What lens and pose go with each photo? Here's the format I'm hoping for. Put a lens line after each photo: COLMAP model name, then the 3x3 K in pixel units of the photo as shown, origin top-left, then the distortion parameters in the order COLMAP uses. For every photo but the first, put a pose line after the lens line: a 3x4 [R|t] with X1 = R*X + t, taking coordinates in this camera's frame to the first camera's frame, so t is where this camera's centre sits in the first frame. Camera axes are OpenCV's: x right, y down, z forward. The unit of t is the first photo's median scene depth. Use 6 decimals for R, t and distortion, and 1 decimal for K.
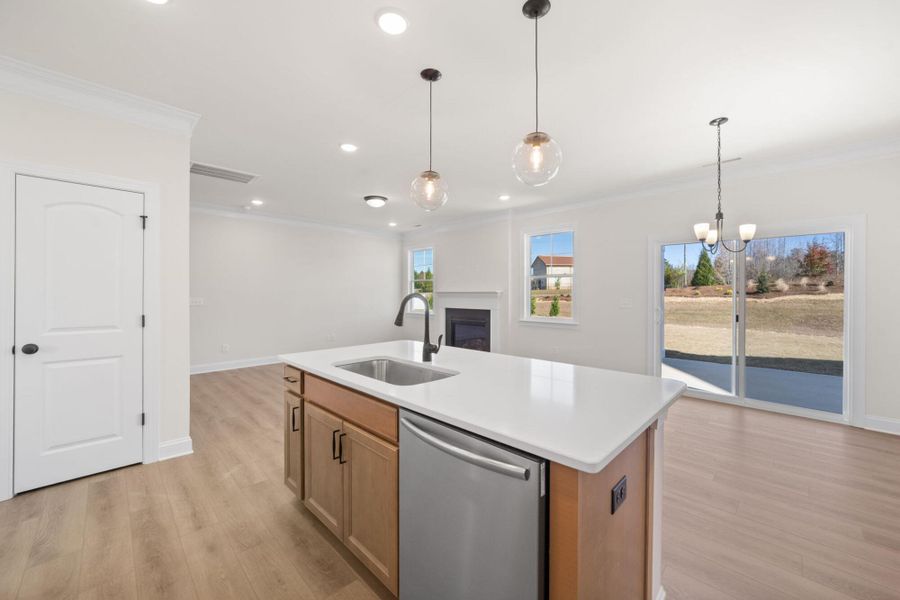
lens RADIAL K [[346.7, 0, 461.8], [0, 346.7, 295.8], [0, 0, 1]] dist [-0.002760, -0.000145]
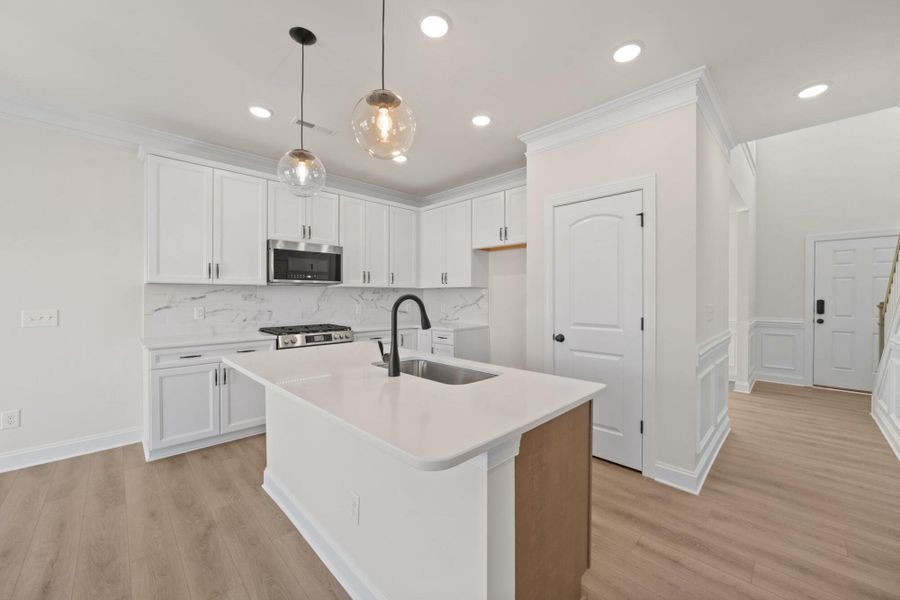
lens RADIAL K [[346.7, 0, 461.8], [0, 346.7, 295.8], [0, 0, 1]] dist [-0.002760, -0.000145]
pose [[-0.999935, -0.003054, 0.011012, -0.071803], [-0.002982, 0.999974, 0.006541, -0.002283], [-0.011032, 0.006508, -0.999918, 0.487542]]
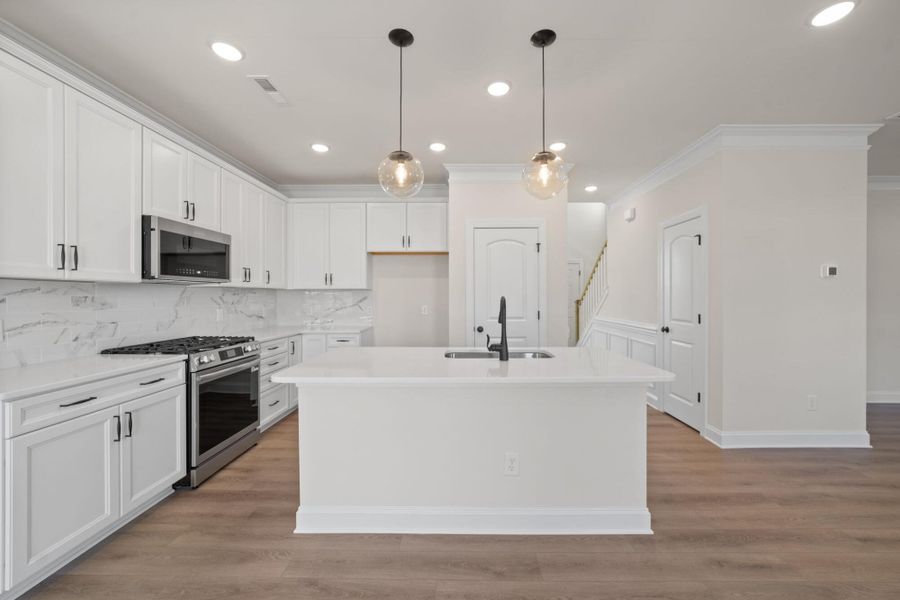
lens RADIAL K [[345.6, 0, 453.9], [0, 345.6, 295.8], [0, 0, 1]] dist [0.000450, 0.000378]
pose [[-0.734656, -0.001673, -0.678438, 0.193857], [-0.003673, 0.999992, 0.001512, -0.002650], [0.678430, 0.003603, -0.734656, 0.444784]]
